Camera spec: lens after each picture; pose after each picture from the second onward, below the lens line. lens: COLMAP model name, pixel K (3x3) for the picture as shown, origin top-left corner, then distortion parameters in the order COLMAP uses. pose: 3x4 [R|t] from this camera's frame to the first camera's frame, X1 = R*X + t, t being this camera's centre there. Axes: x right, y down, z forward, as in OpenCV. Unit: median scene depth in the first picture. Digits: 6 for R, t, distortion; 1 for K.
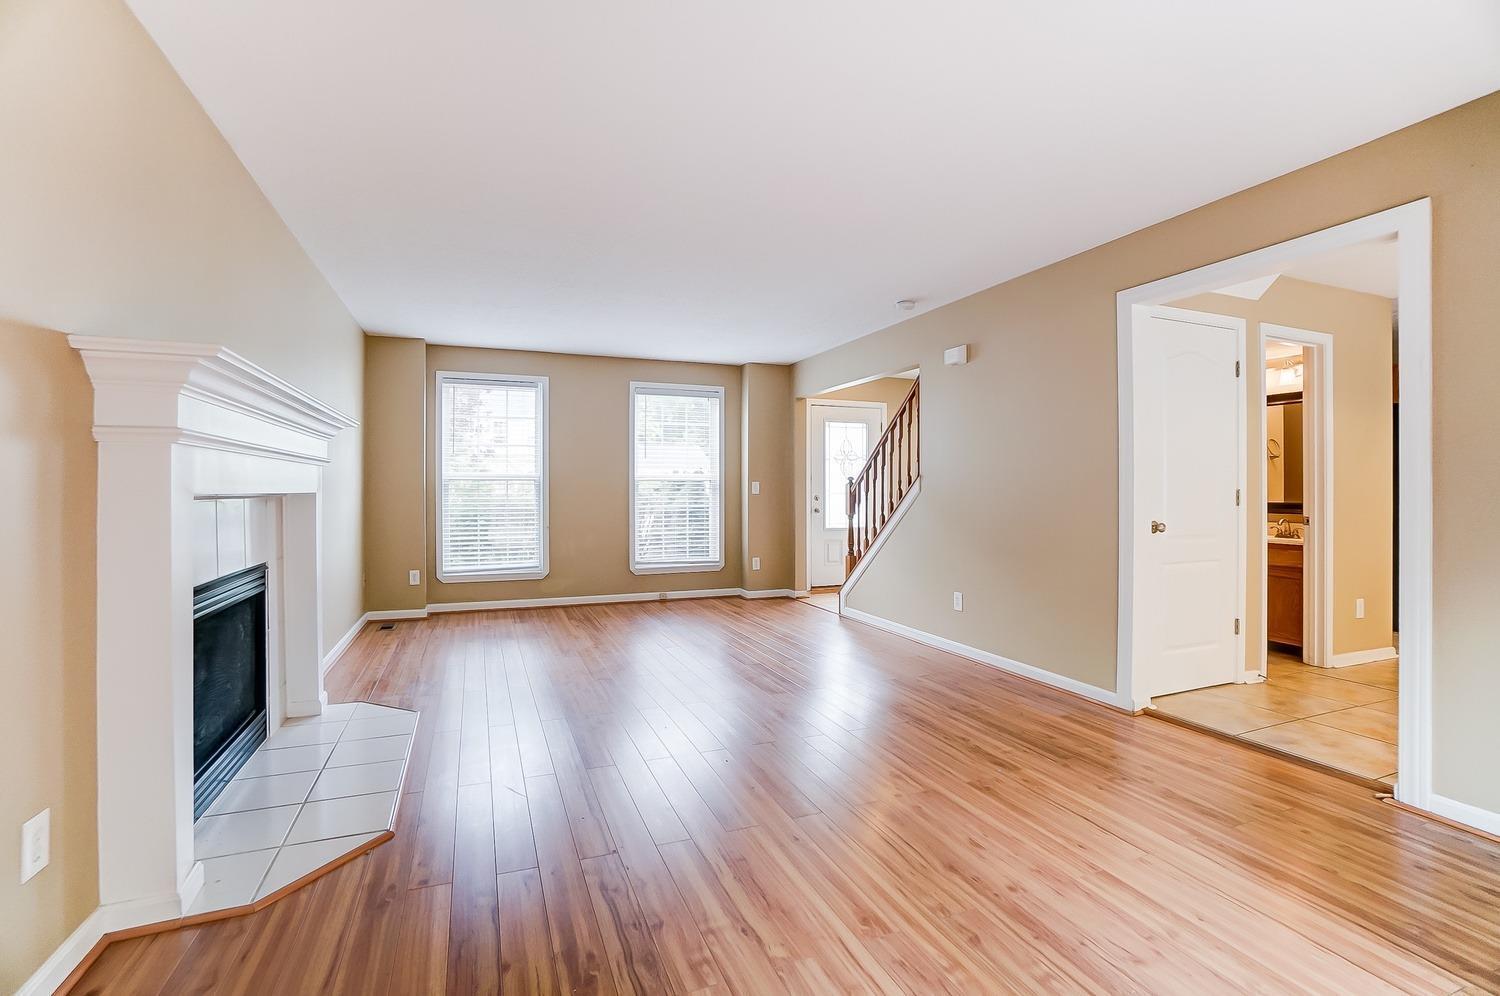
lens RADIAL K [[662.2, 0, 737.5], [0, 662.2, 485.3], [0, 0, 1]] dist [-0.060773, 0.020277]
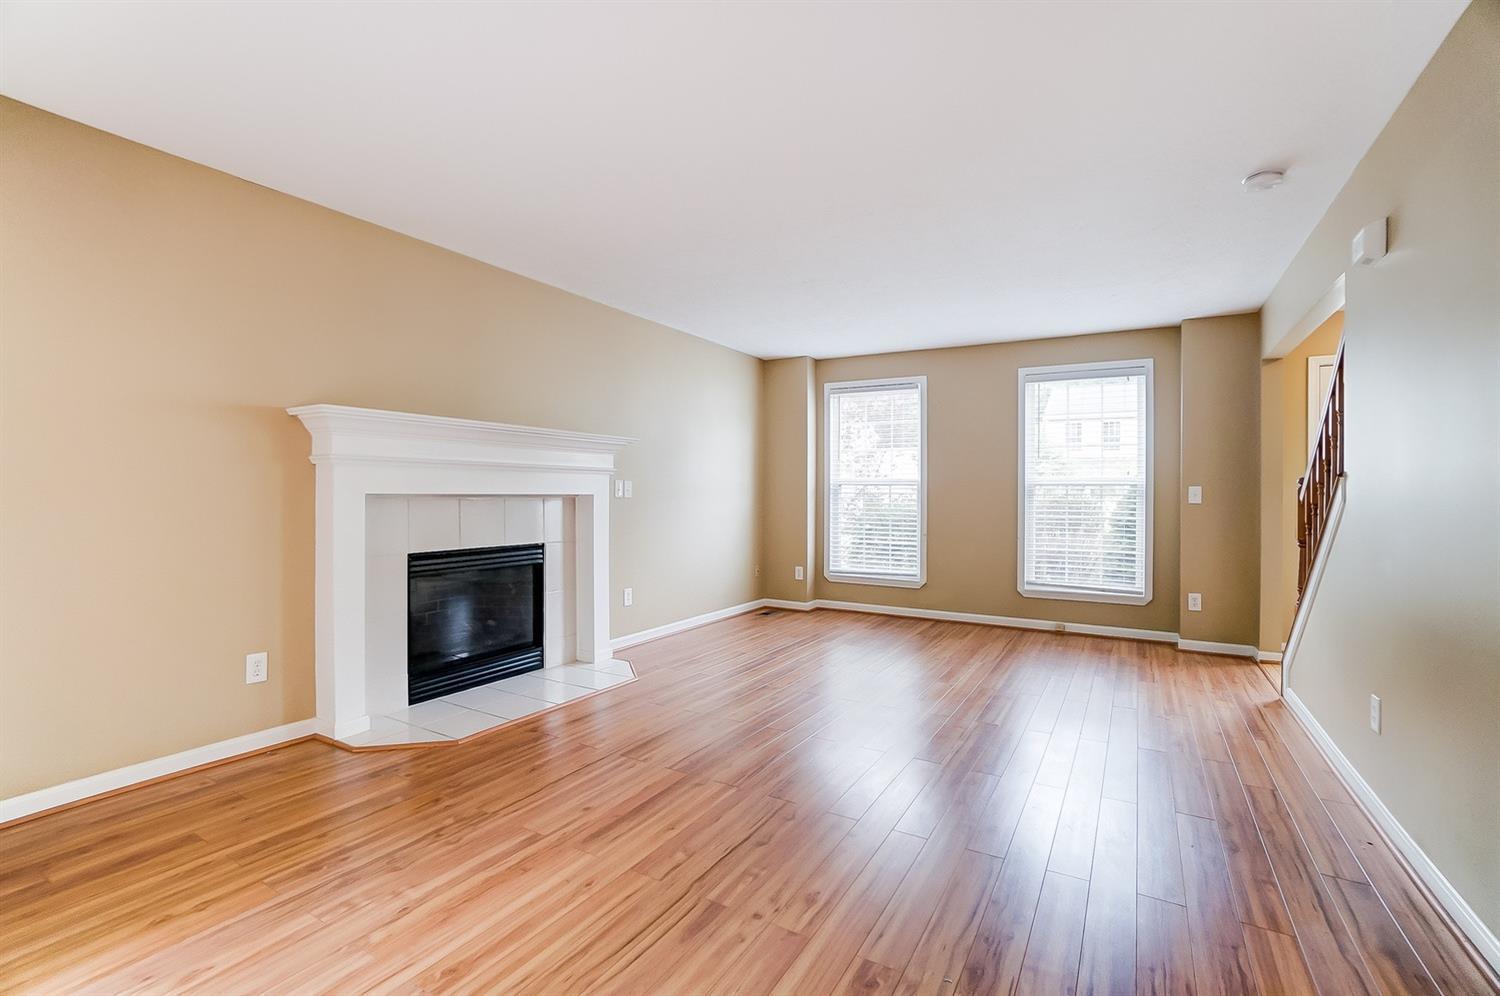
lens RADIAL K [[669.9, 0, 737.8], [0, 669.9, 492.7], [0, 0, 1]] dist [-0.060362, 0.021827]
pose [[0.610842, 0.005560, -0.791733, 0.304478], [-0.003773, 0.999984, 0.004111, 0.000581], [0.791743, 0.000476, 0.610854, 0.201811]]
